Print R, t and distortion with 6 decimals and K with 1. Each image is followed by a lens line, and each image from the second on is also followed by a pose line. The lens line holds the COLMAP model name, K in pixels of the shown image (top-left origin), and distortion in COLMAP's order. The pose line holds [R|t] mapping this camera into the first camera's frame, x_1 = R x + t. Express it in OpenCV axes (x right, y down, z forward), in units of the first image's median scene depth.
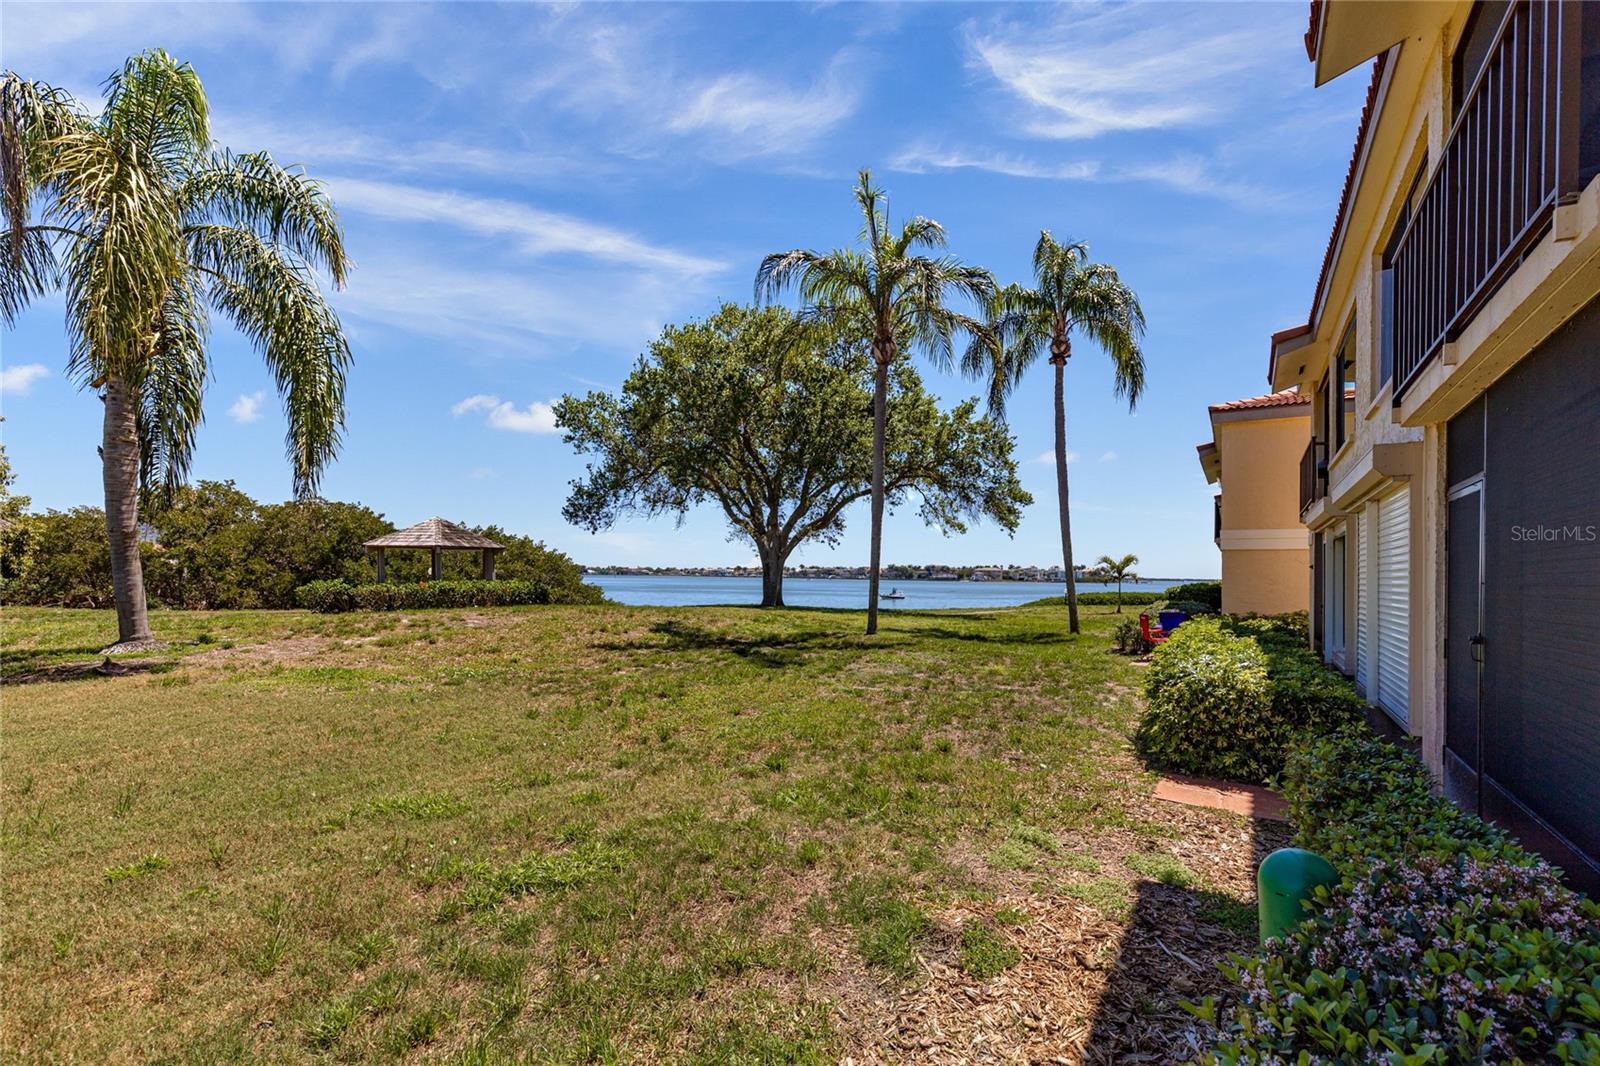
lens RADIAL K [[731.5, 0, 800.9], [0, 731.5, 575.8], [0, 0, 1]] dist [0.003015, -0.000037]
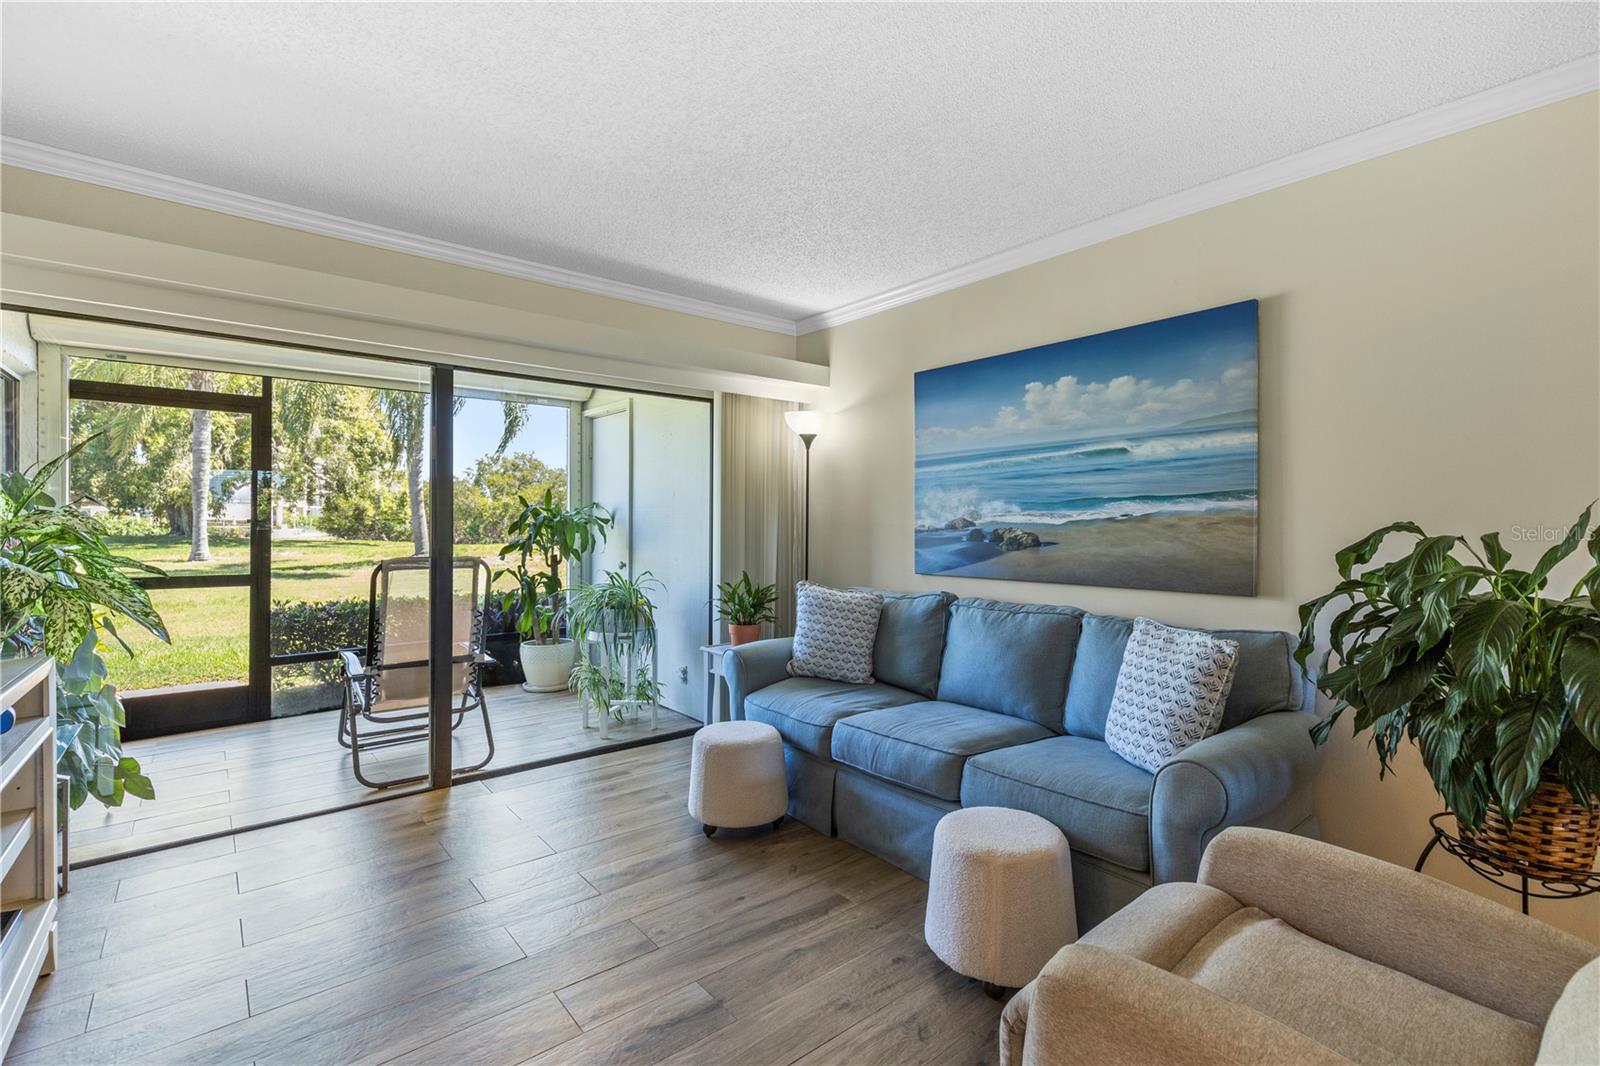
lens RADIAL K [[717.5, 0, 797.7], [0, 717.5, 524.7], [0, 0, 1]] dist [0.001402, 0.000095]
pose [[0.942665, -0.006394, -0.333680, 0.189117], [0.008167, 0.999959, 0.003910, 0.006024], [0.333641, -0.006411, 0.942678, -0.119829]]
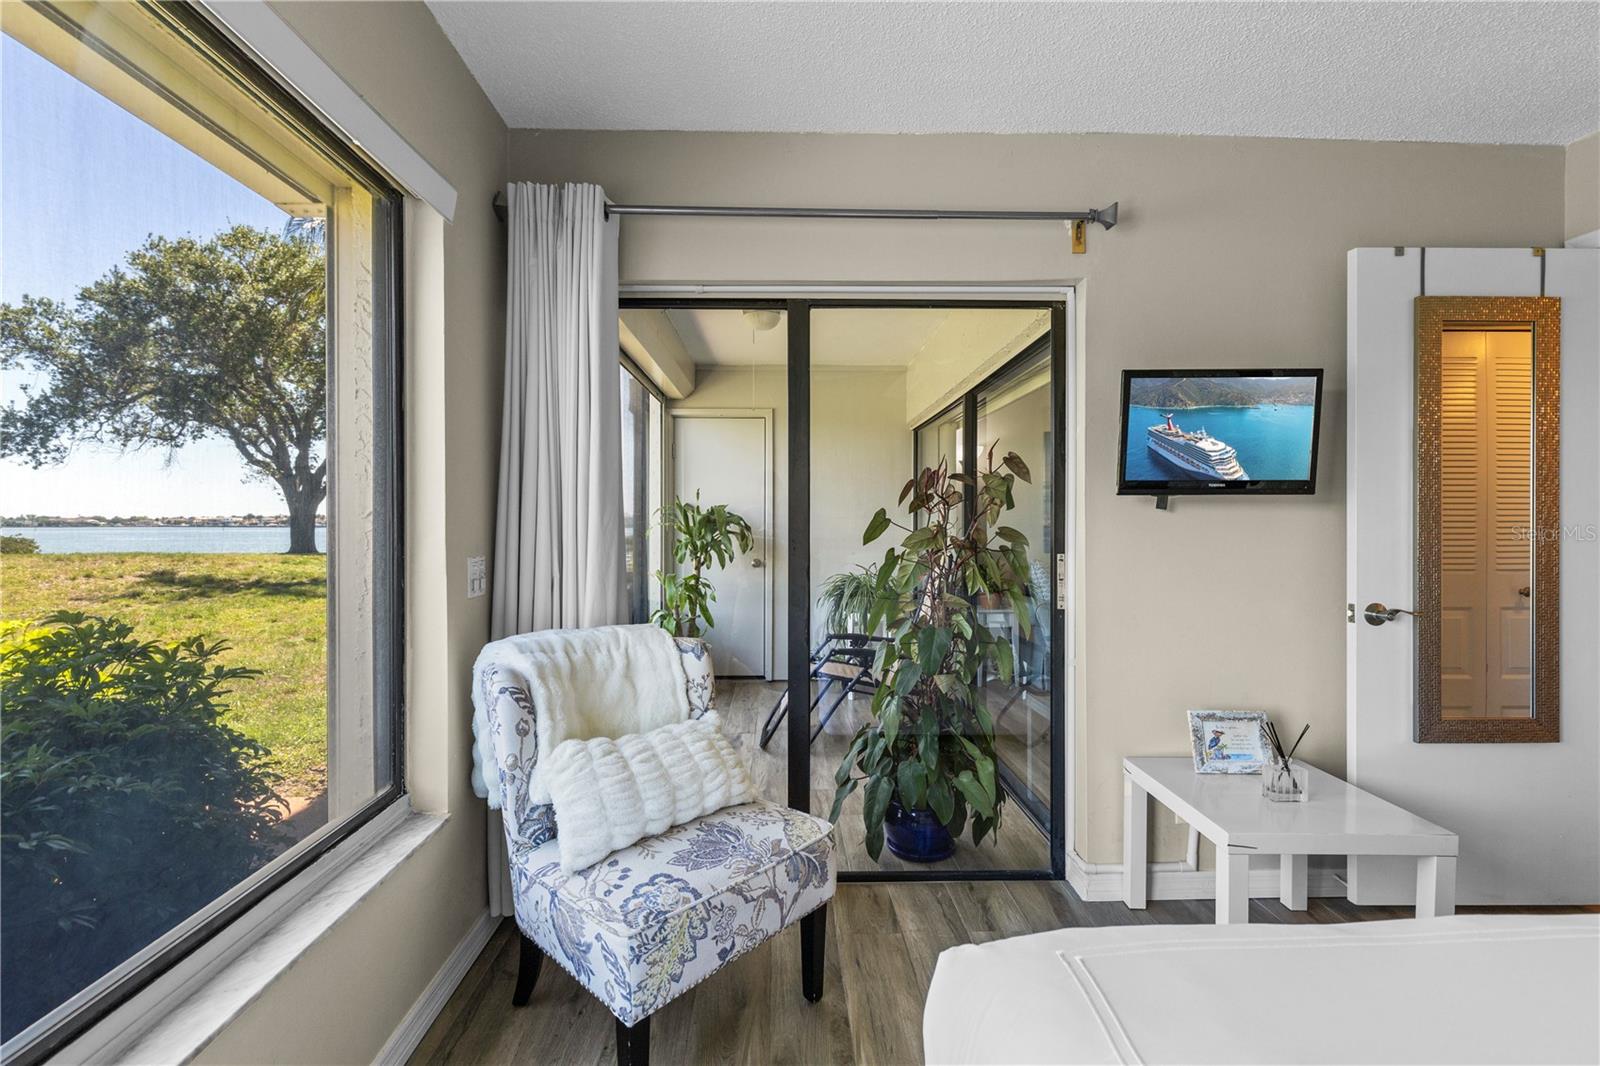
lens RADIAL K [[717.5, 0, 797.7], [0, 717.5, 524.7], [0, 0, 1]] dist [0.001402, 0.000095]
pose [[0.843682, -0.010169, 0.536746, 0.002910], [0.008671, 0.999948, 0.005315, 0.005344], [-0.536772, 0.000170, 0.843727, -0.131349]]
